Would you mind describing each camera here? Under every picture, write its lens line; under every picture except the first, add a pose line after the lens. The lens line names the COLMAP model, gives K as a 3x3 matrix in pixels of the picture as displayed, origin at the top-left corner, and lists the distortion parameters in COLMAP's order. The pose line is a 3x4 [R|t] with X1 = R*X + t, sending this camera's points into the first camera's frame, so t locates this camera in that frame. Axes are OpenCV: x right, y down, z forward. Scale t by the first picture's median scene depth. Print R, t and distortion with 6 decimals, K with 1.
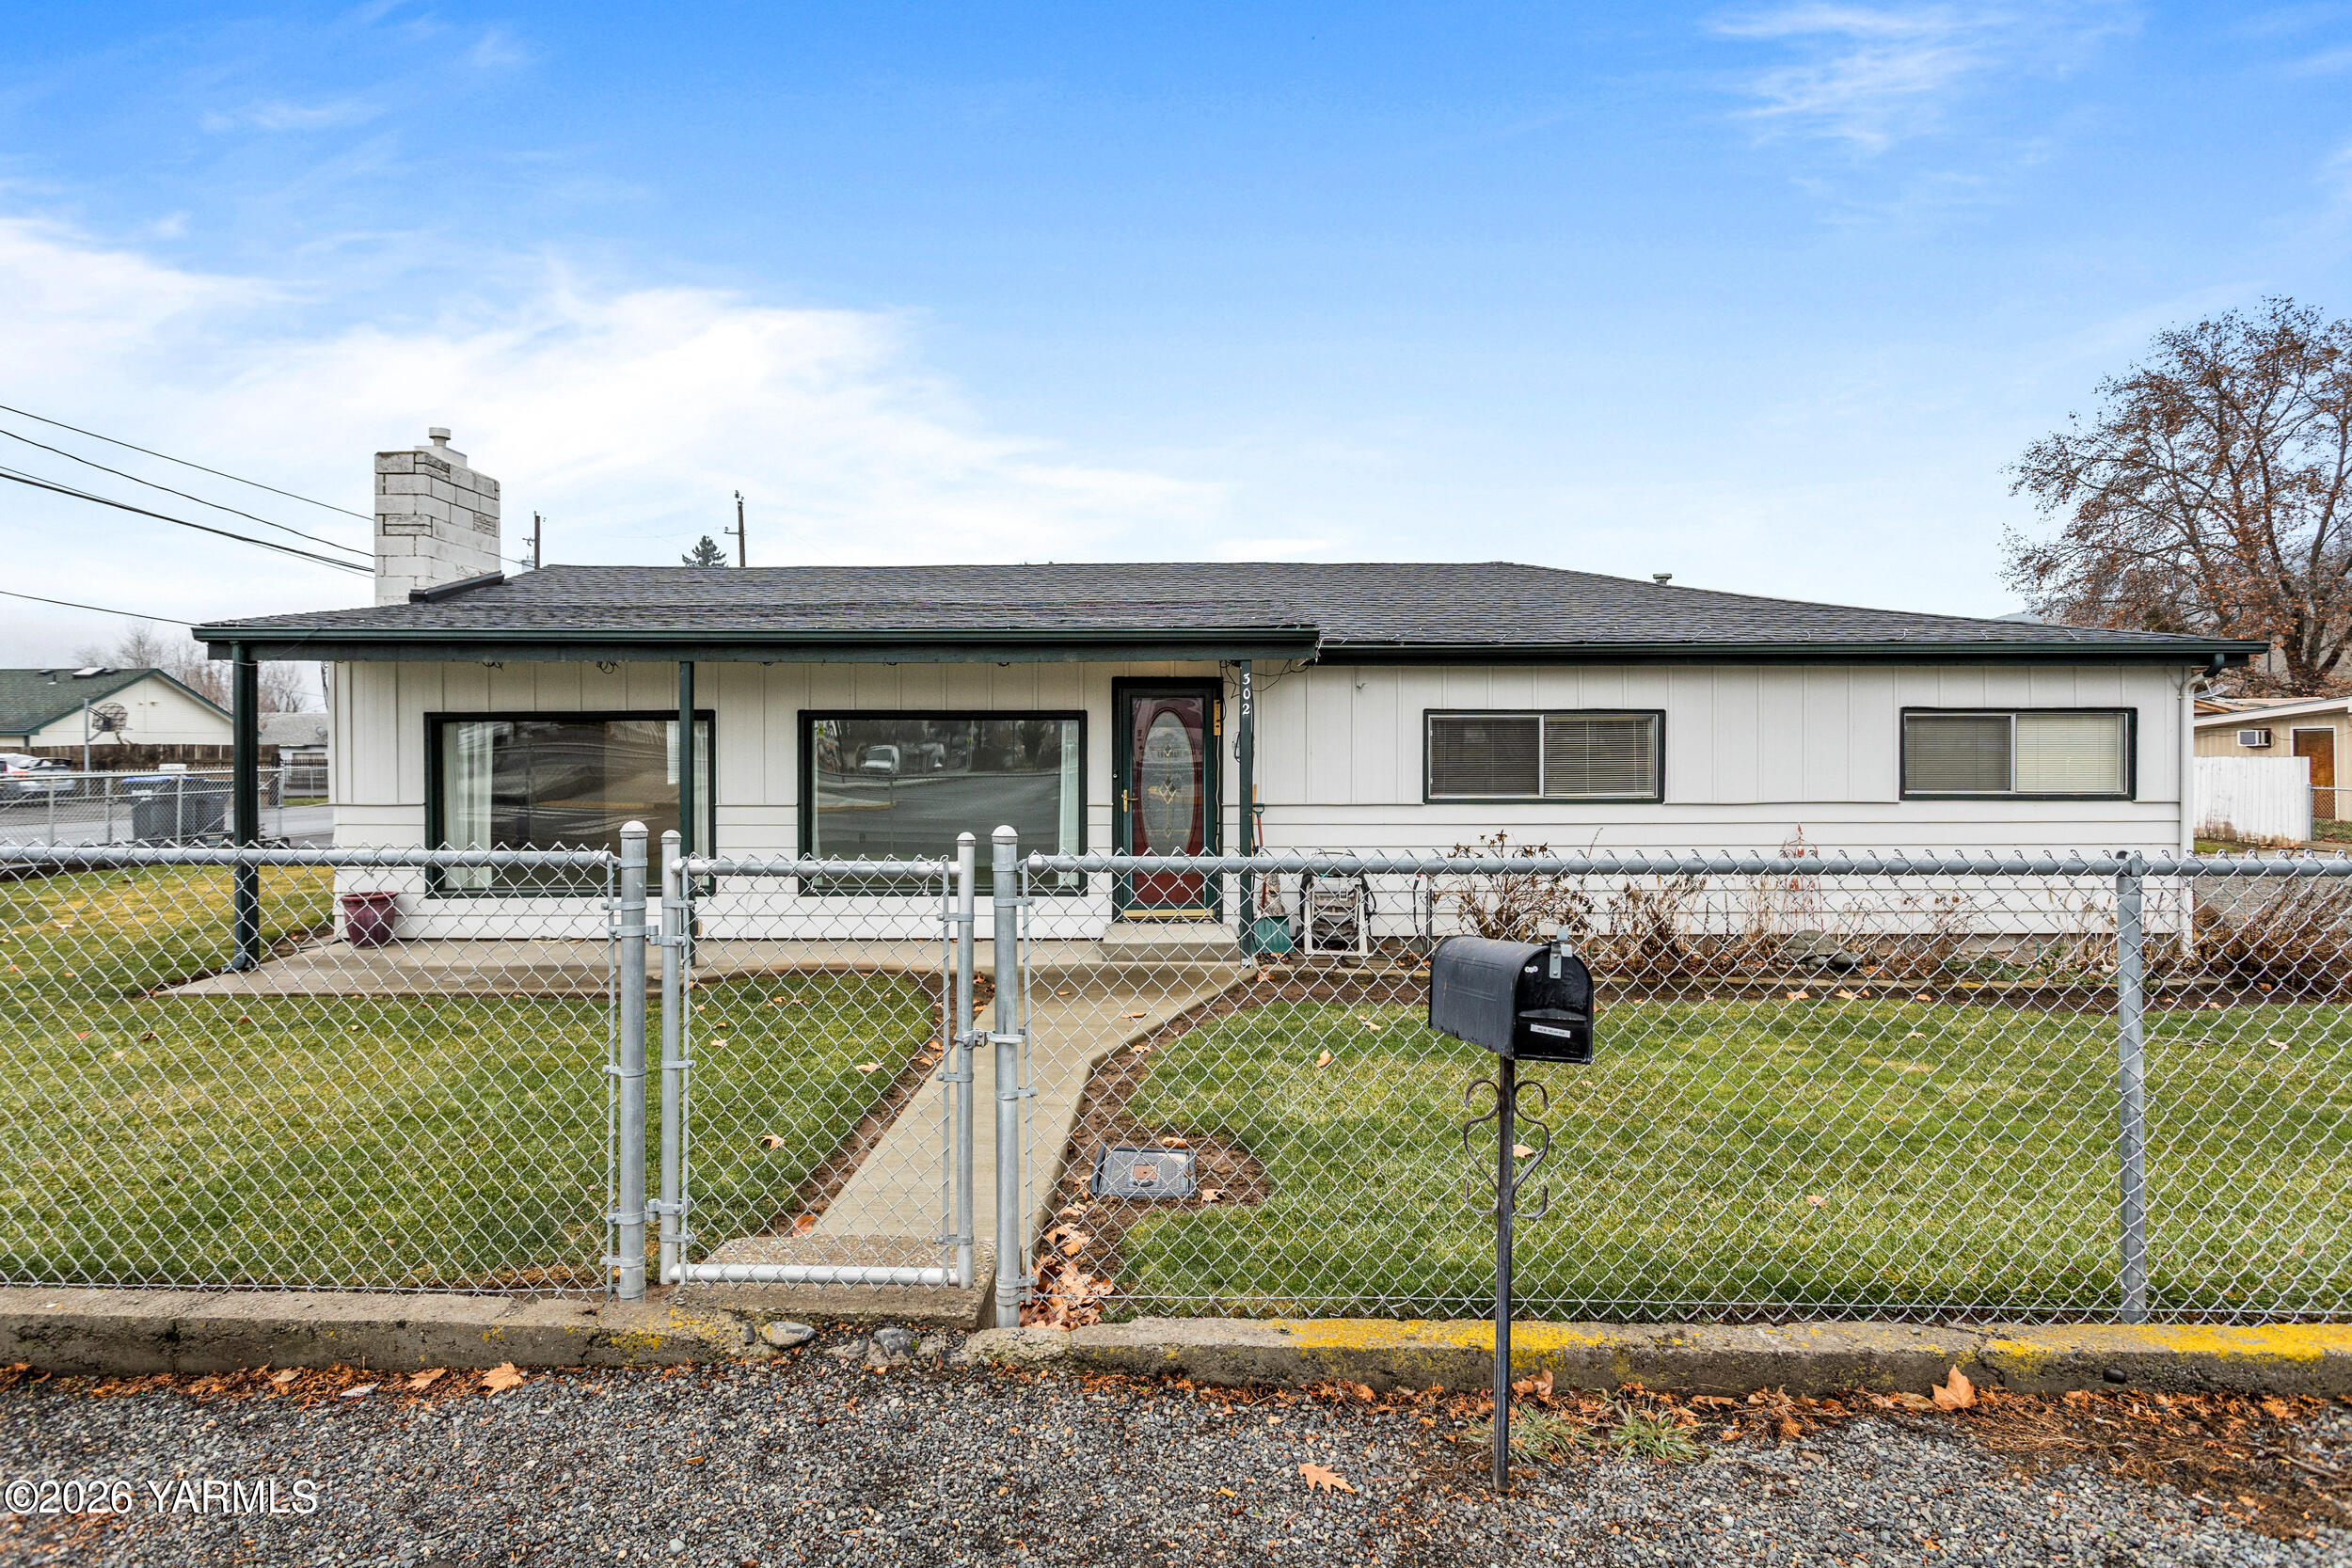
lens RADIAL K [[1141.0, 0, 1170.3], [0, 1141.0, 776.6], [0, 0, 1]] dist [-0.004085, -0.000163]
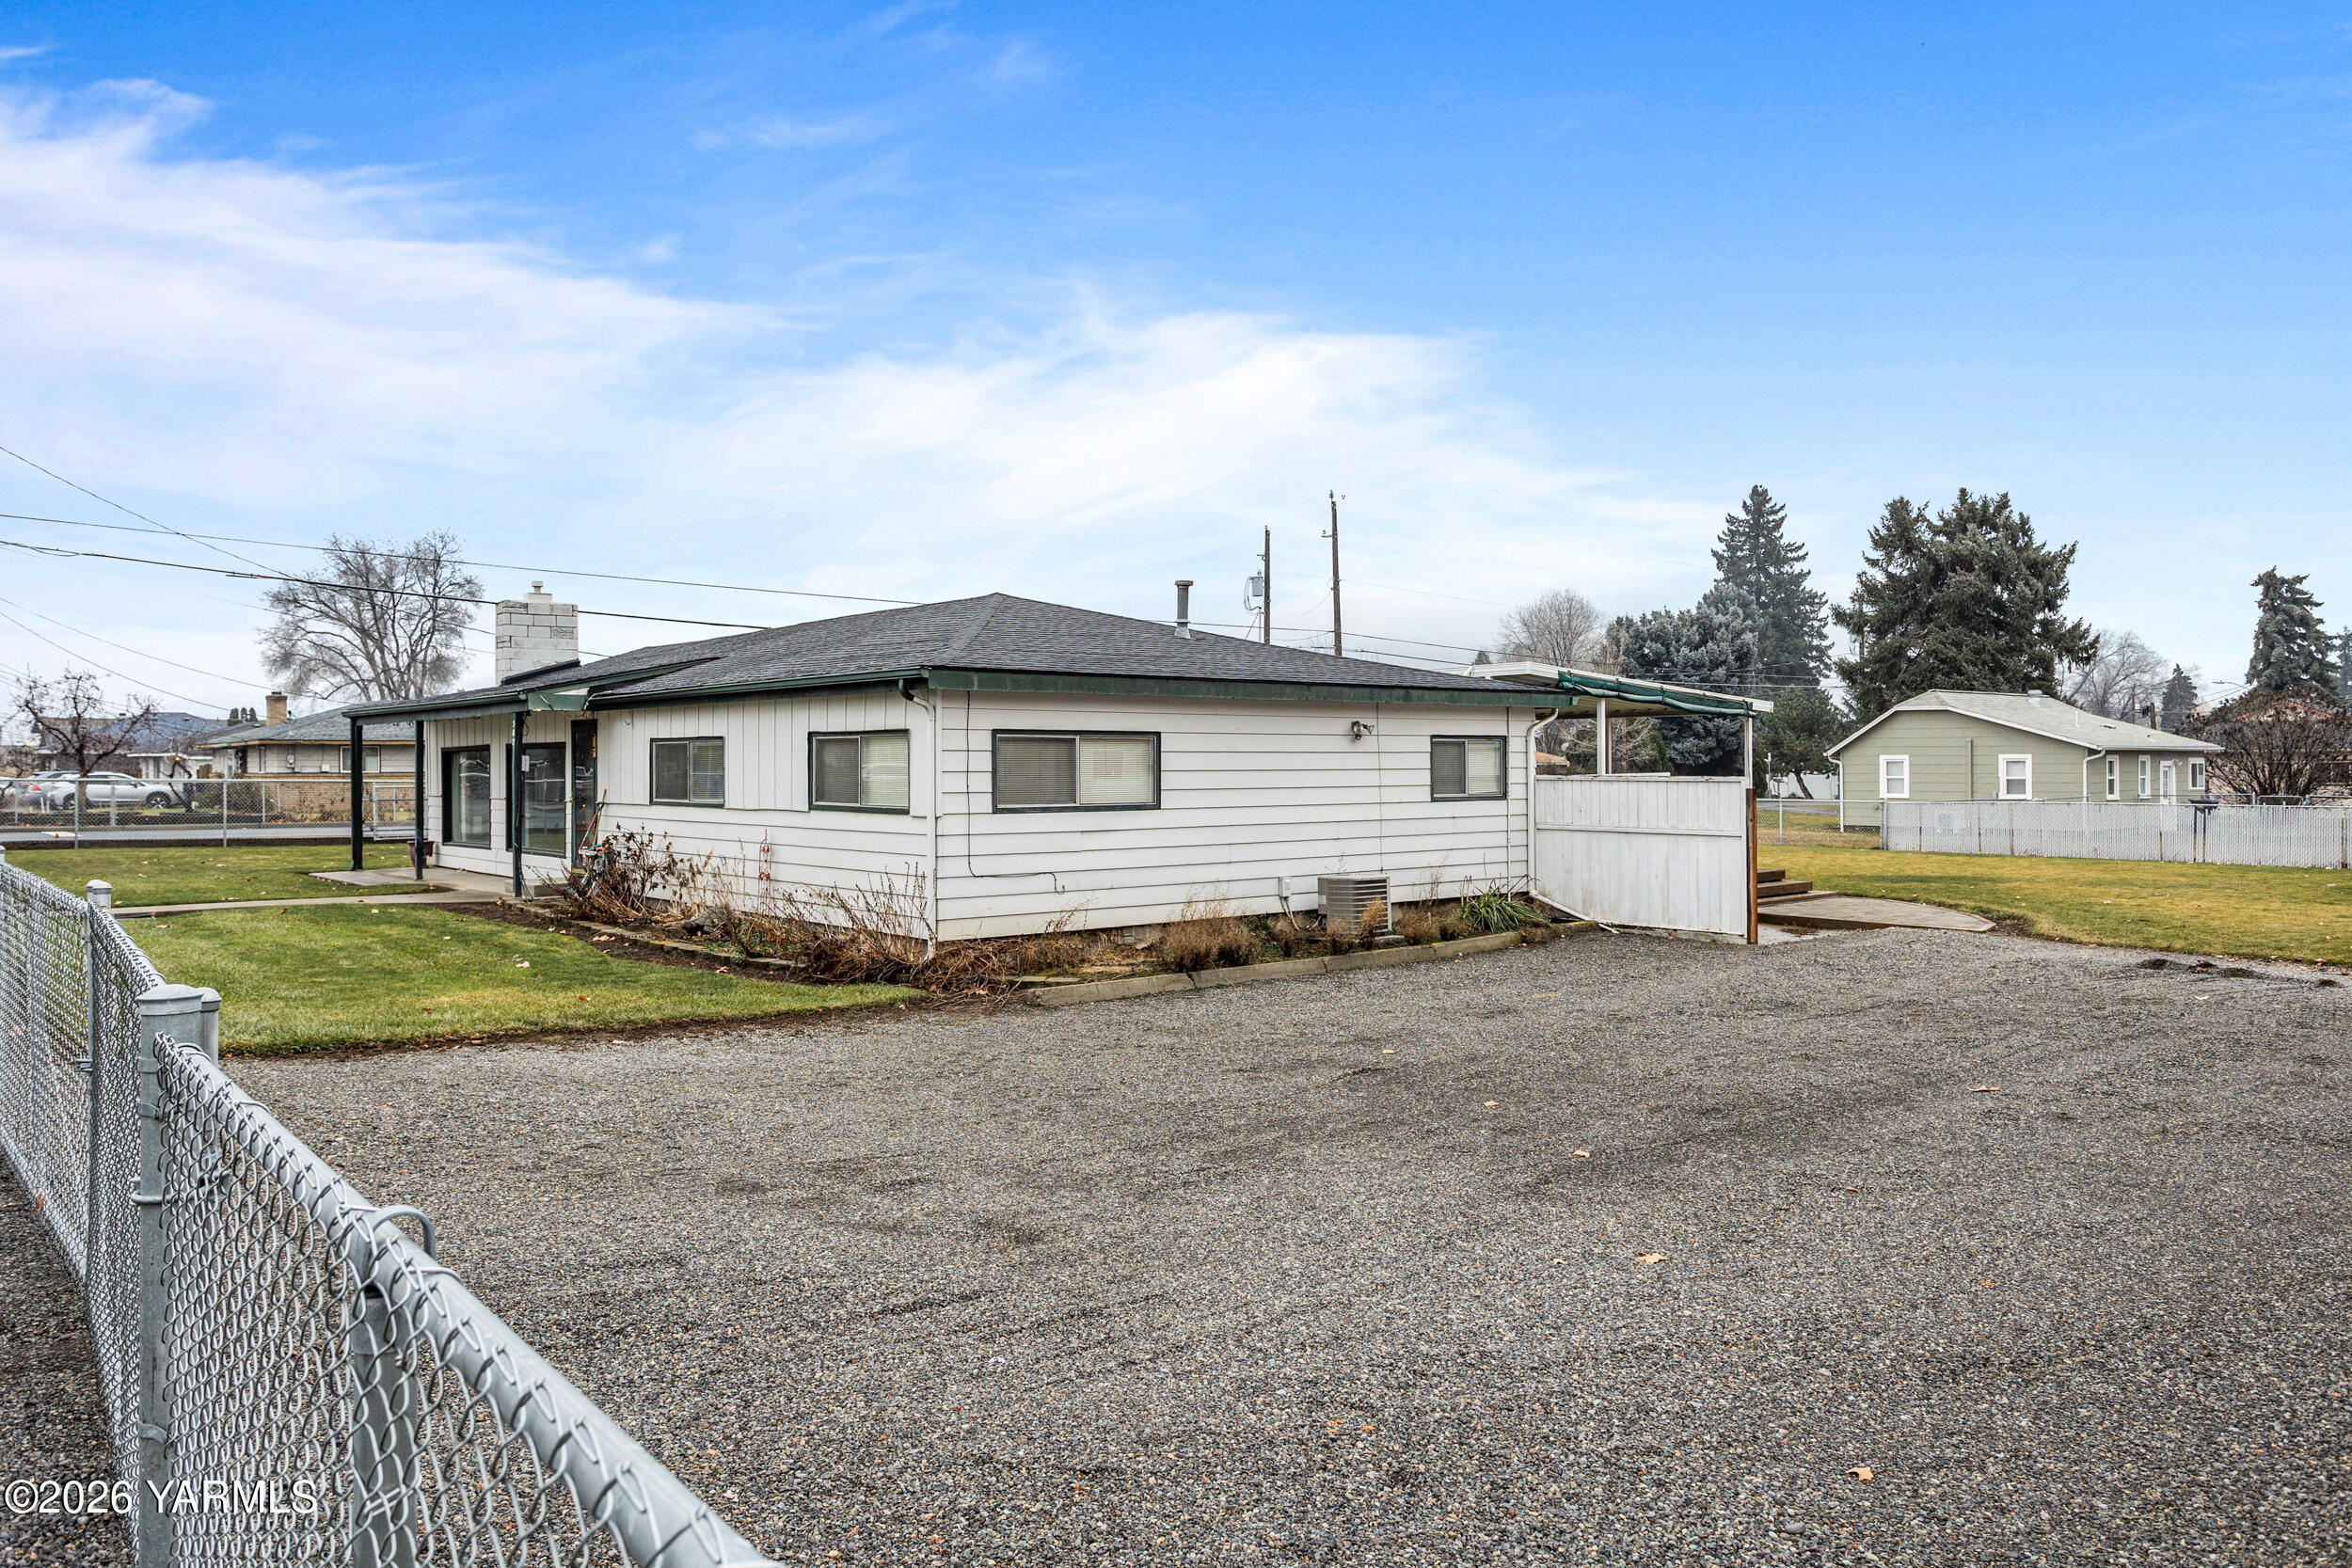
lens RADIAL K [[1615.4, 0, 1160.5], [0, 1615.4, 775.9], [0, 0, 1]] dist [-0.011390, 0.003547]
pose [[0.630534, 0.003235, -0.776155, 2.149886], [-0.017361, 0.999800, -0.009937, -0.003410], [0.775967, 0.019741, 0.630464, 0.225142]]
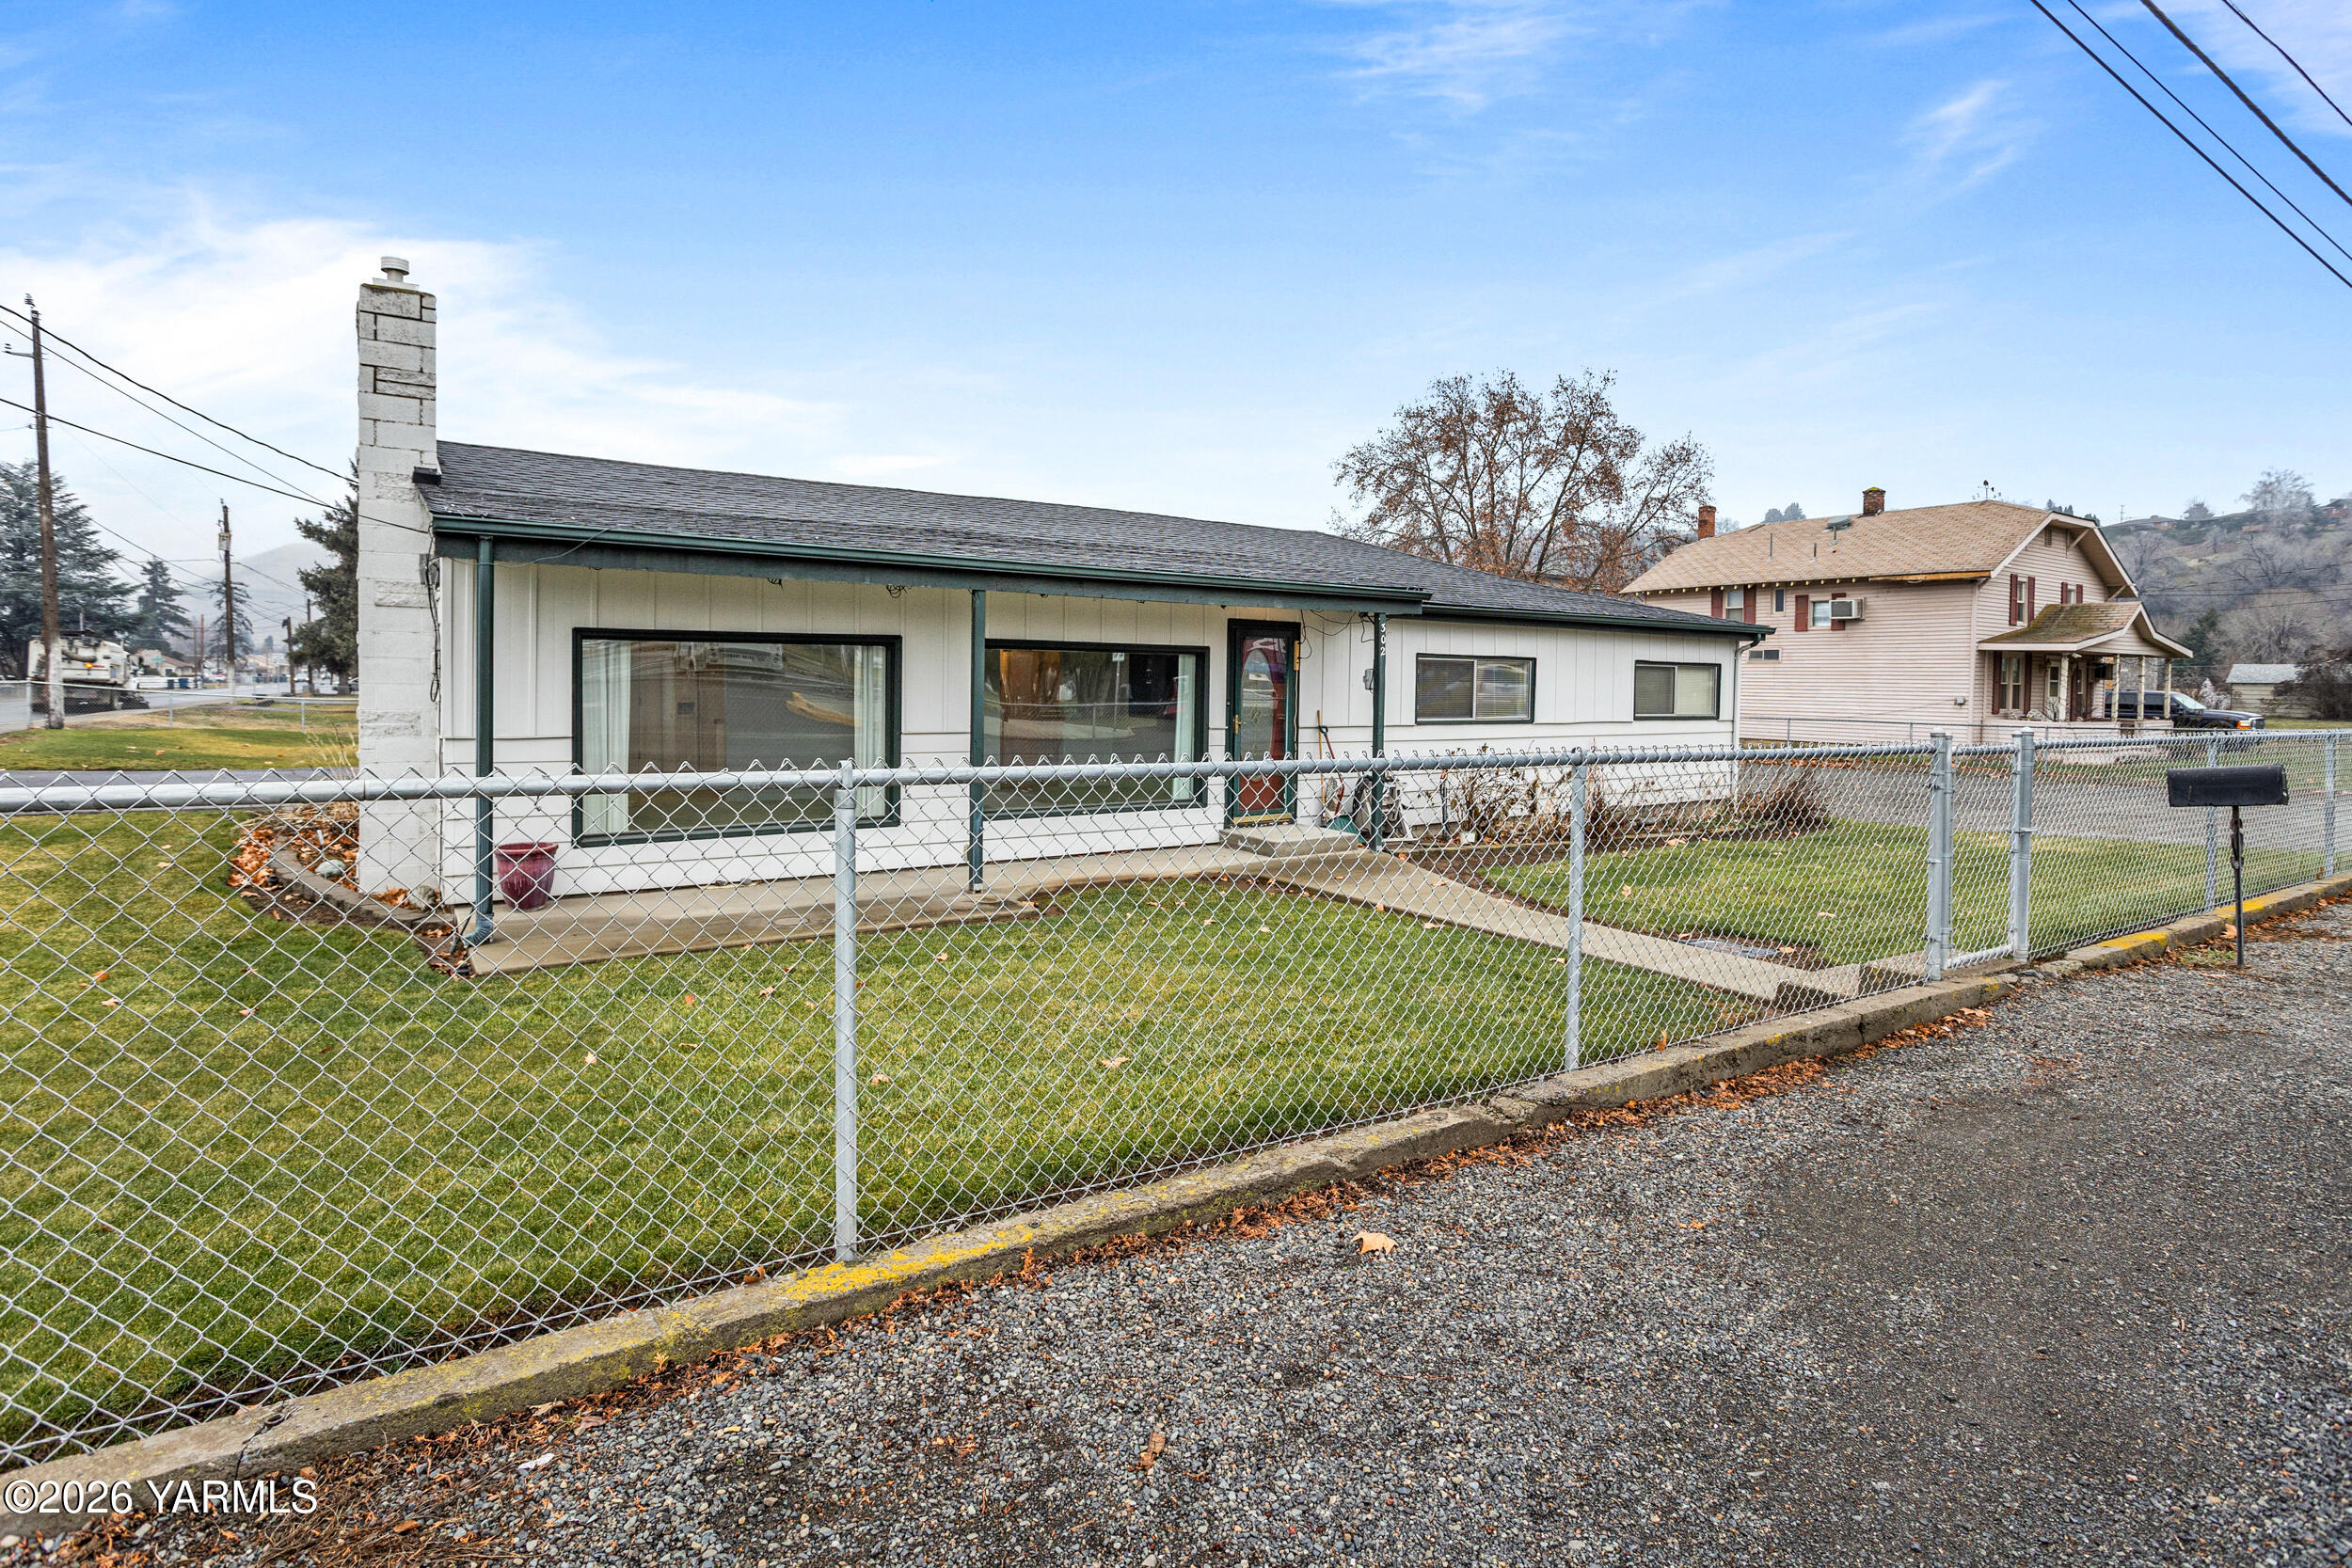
lens RADIAL K [[1168.2, 0, 1187.1], [0, 1168.2, 708.6], [0, 0, 1]] dist [-0.003931, 0.000881]
pose [[0.826393, -0.001210, 0.563093, -0.748083], [-0.000676, 0.999995, 0.003140, 0.000904], [-0.563094, -0.002975, 0.826388, 0.031548]]
